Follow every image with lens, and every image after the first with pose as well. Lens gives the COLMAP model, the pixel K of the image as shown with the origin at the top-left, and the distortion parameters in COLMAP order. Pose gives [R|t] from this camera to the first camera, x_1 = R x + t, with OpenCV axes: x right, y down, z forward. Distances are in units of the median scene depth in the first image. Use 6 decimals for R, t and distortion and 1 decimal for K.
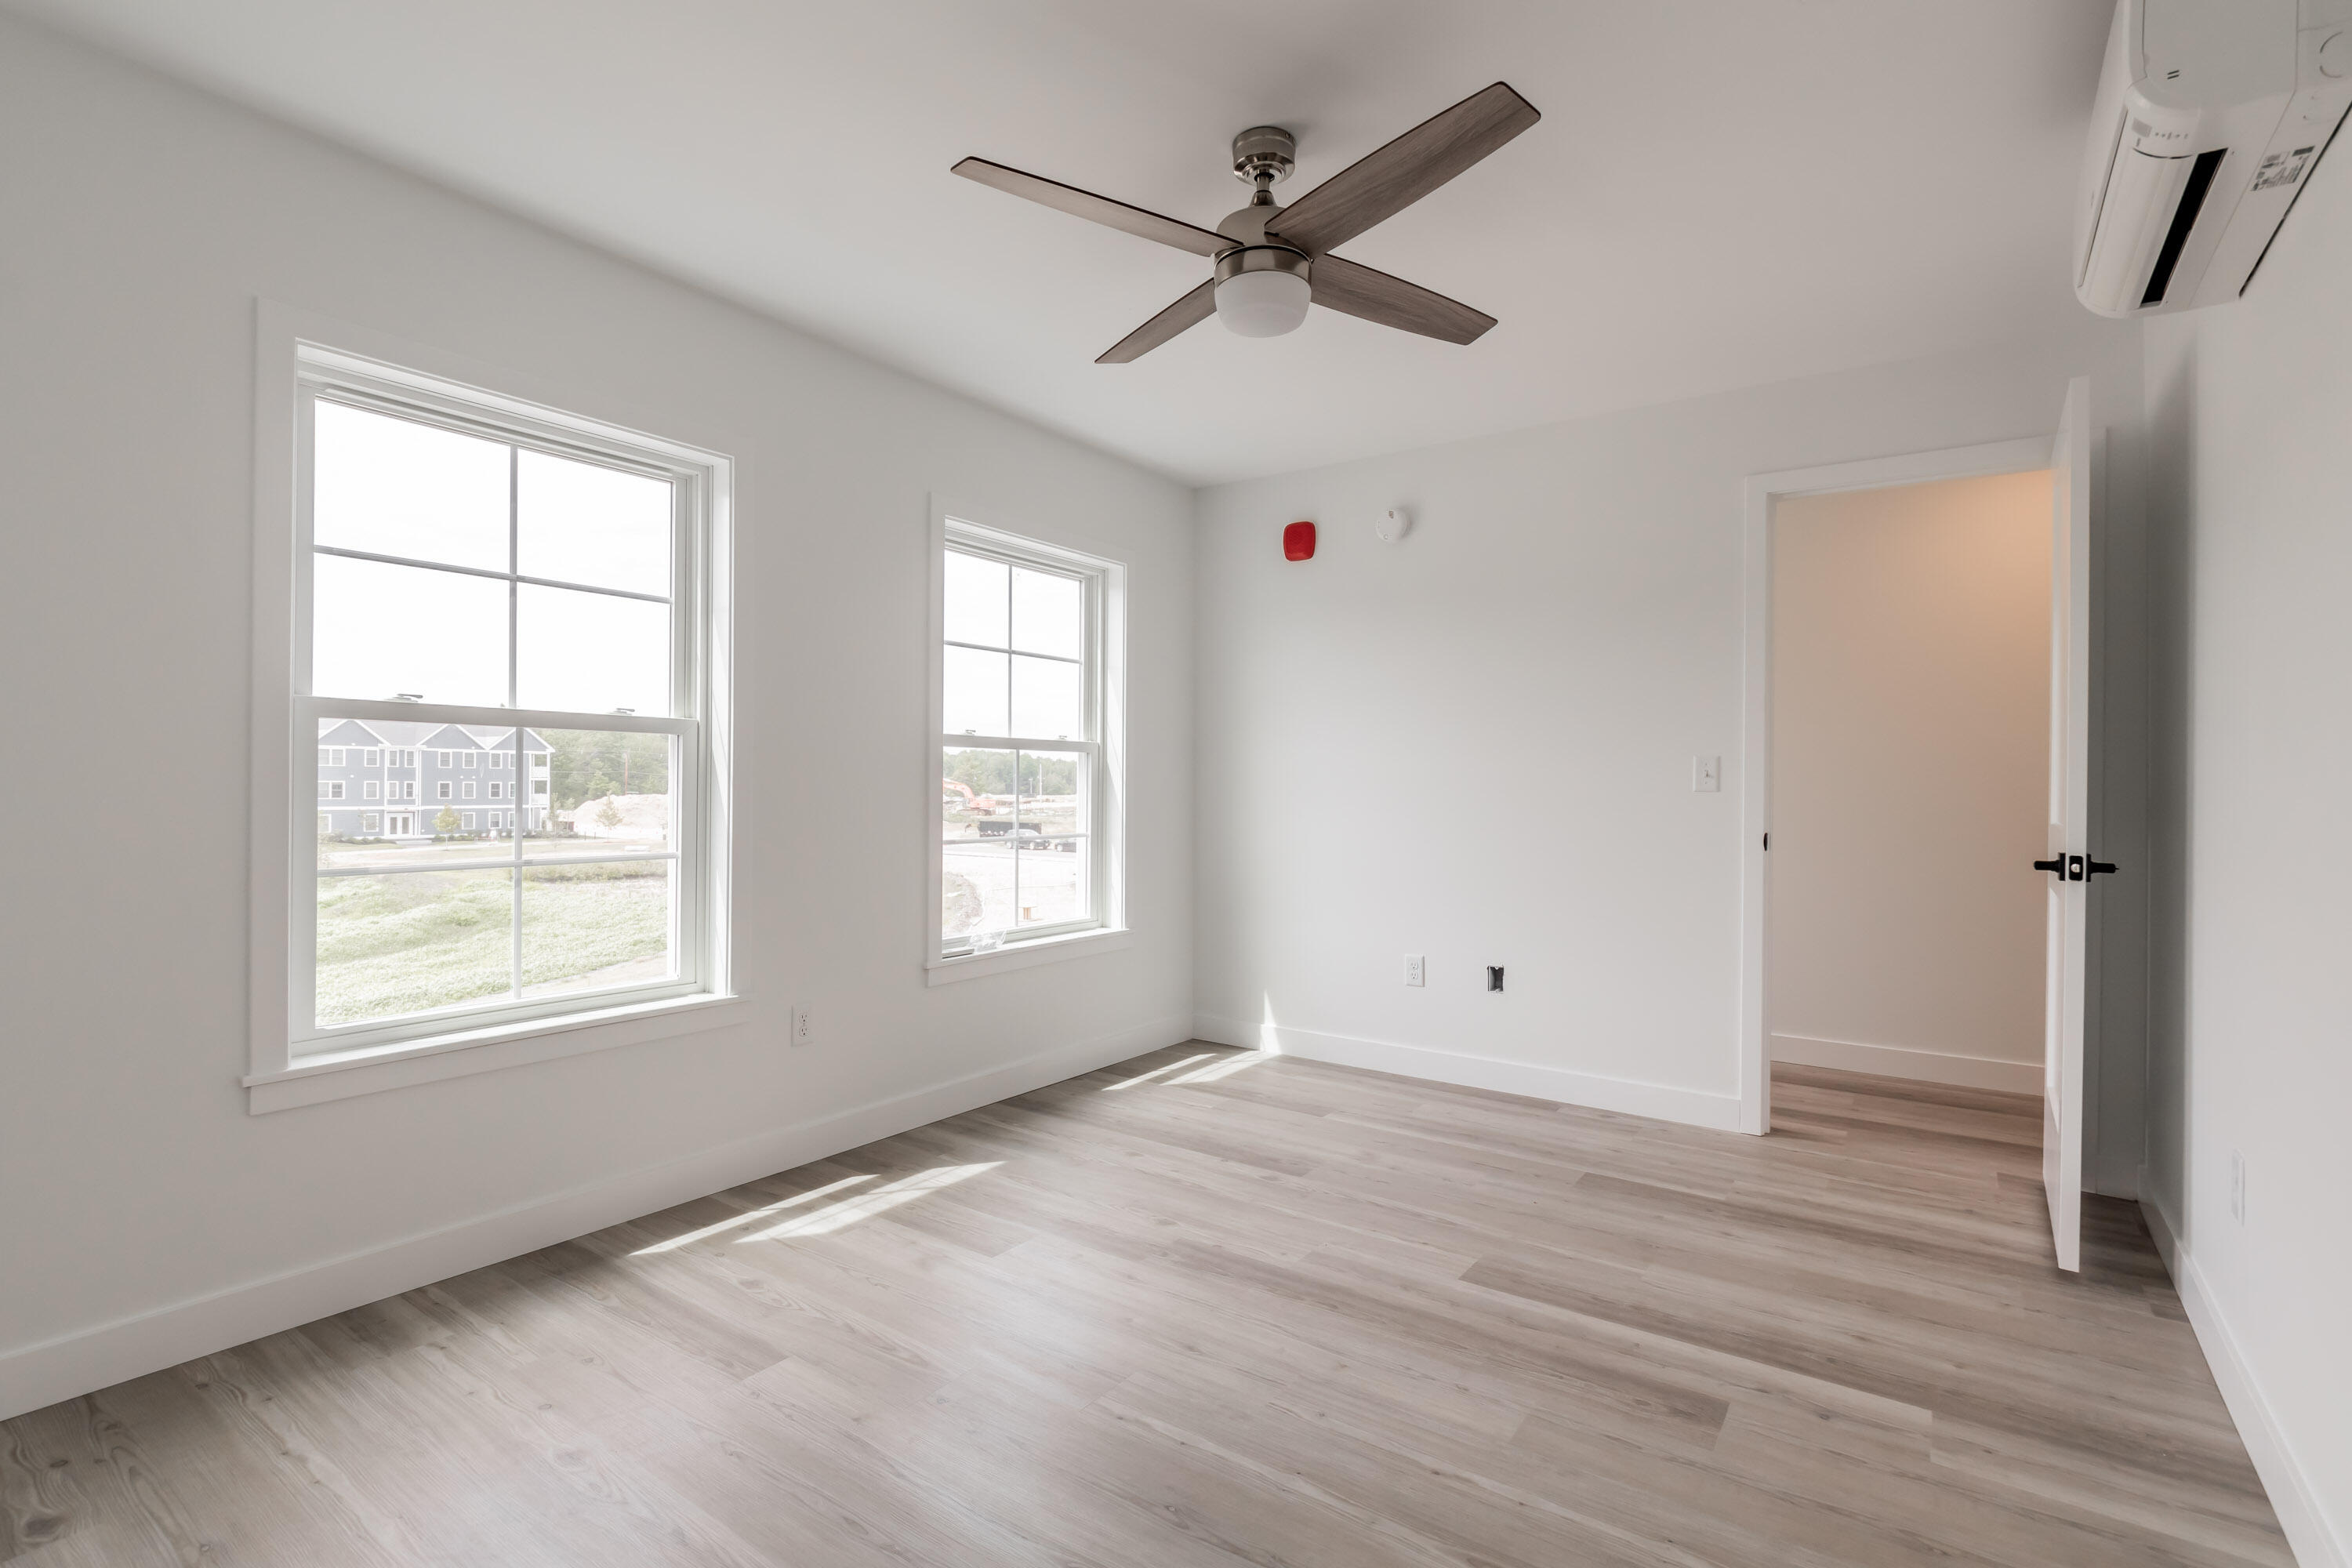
lens RADIAL K [[1094.4, 0, 1166.4], [0, 1094.4, 791.4], [0, 0, 1]] dist [0.001646, -0.001278]
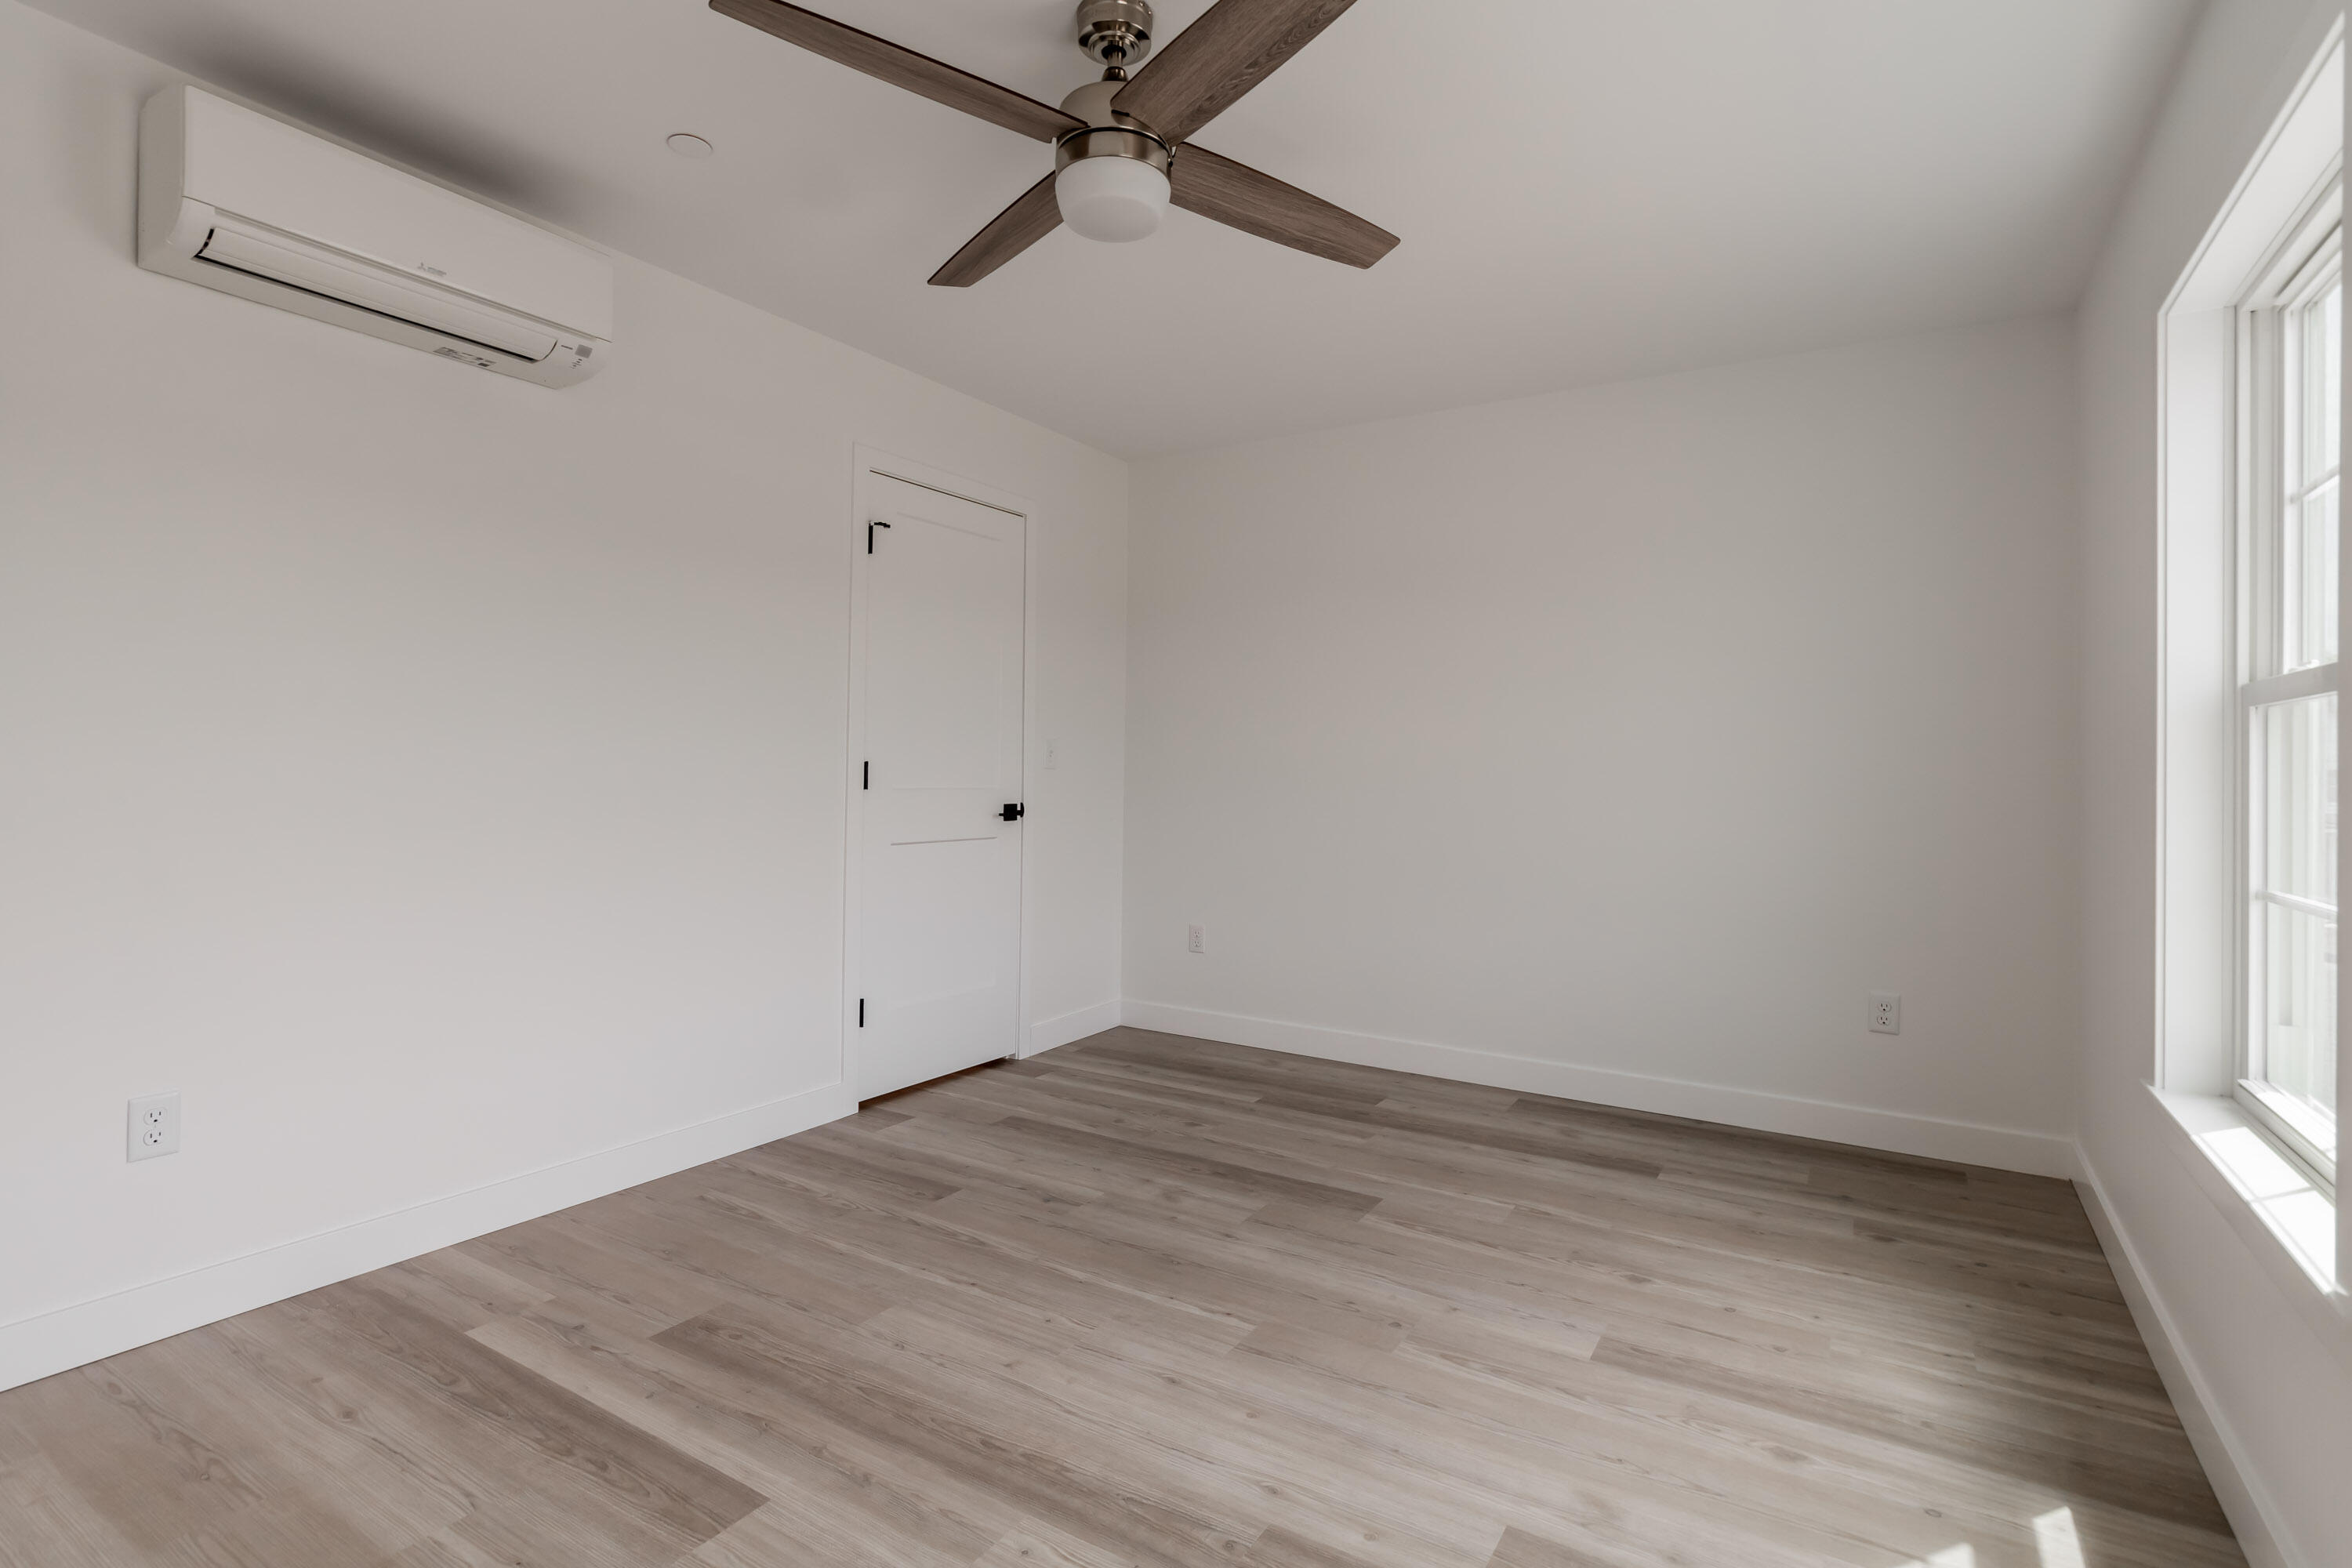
lens RADIAL K [[1145.9, 0, 1164.7], [0, 1145.9, 764.6], [0, 0, 1]] dist [0.010982, -0.012739]
pose [[-0.997961, -0.022205, -0.059841, 0.070099], [-0.022434, 0.999743, 0.003160, 0.001509], [0.059755, 0.004496, -0.998203, 1.417556]]
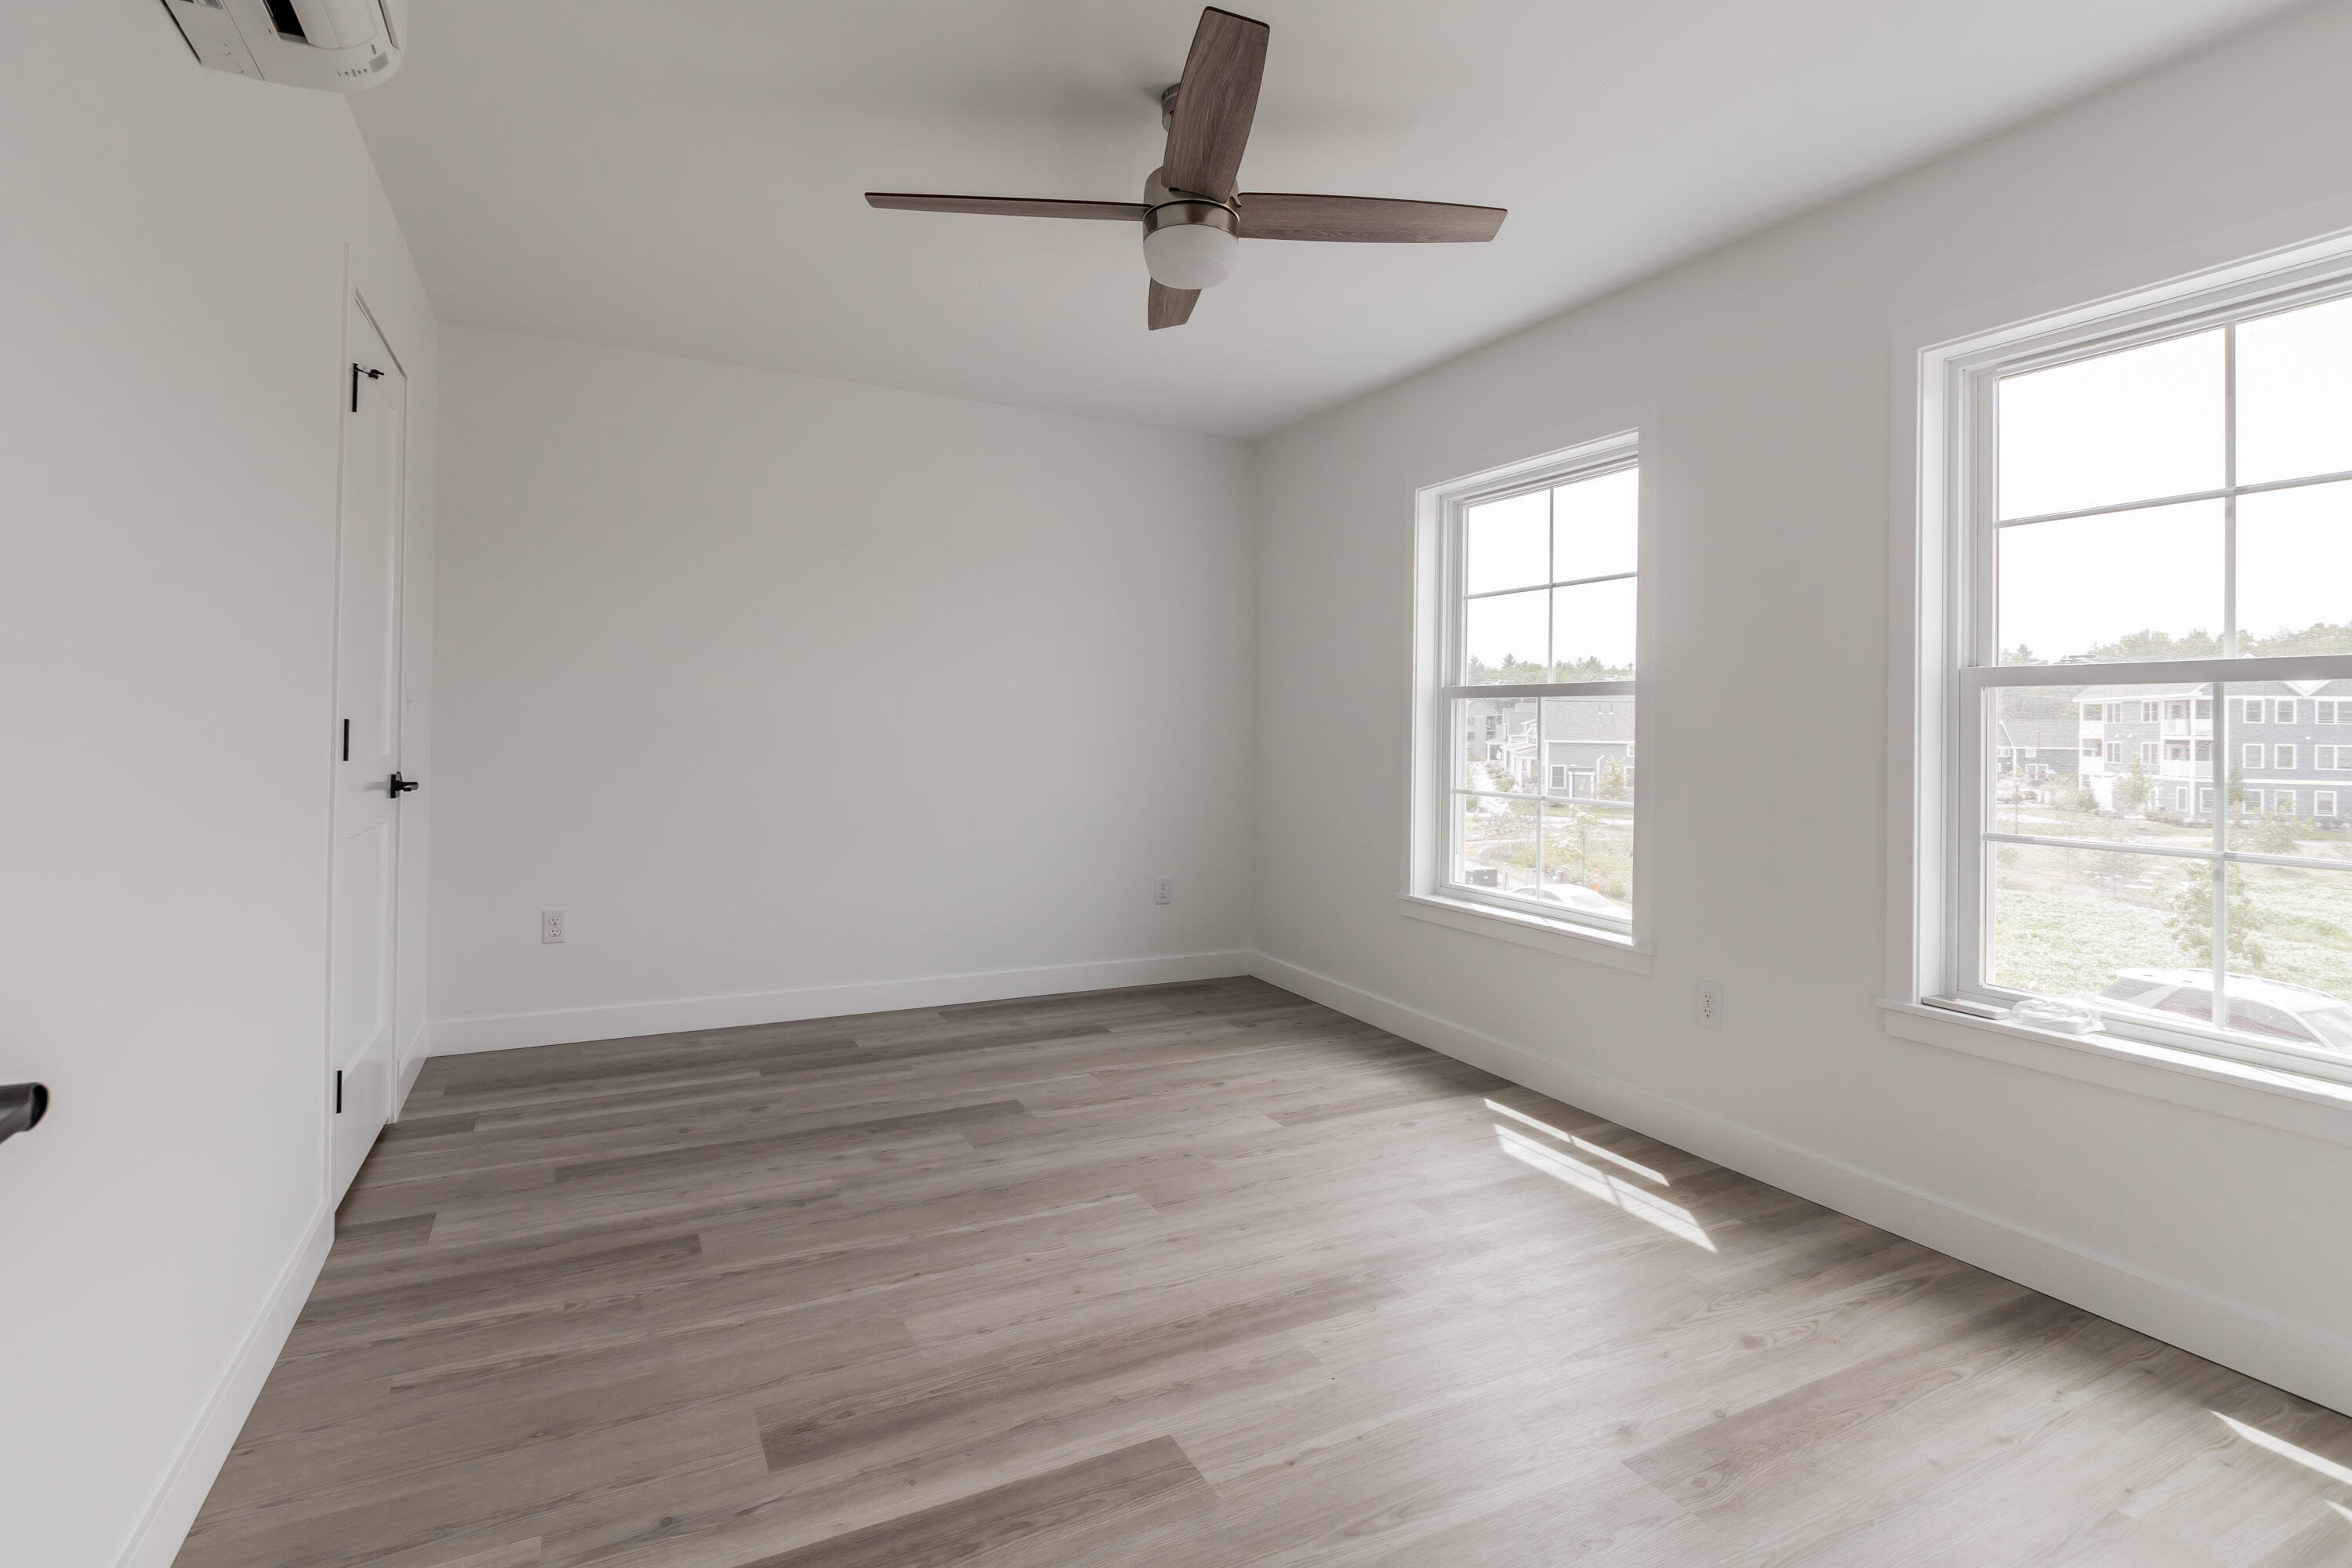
lens RADIAL K [[1128.5, 0, 1184.6], [0, 1128.5, 774.2], [0, 0, 1]] dist [-0.002681, -0.002528]
pose [[-0.447815, 0.022961, -0.893832, 0.754602], [-0.023998, 0.999001, 0.037685, -0.005578], [0.893804, 0.038326, -0.446816, 1.102428]]
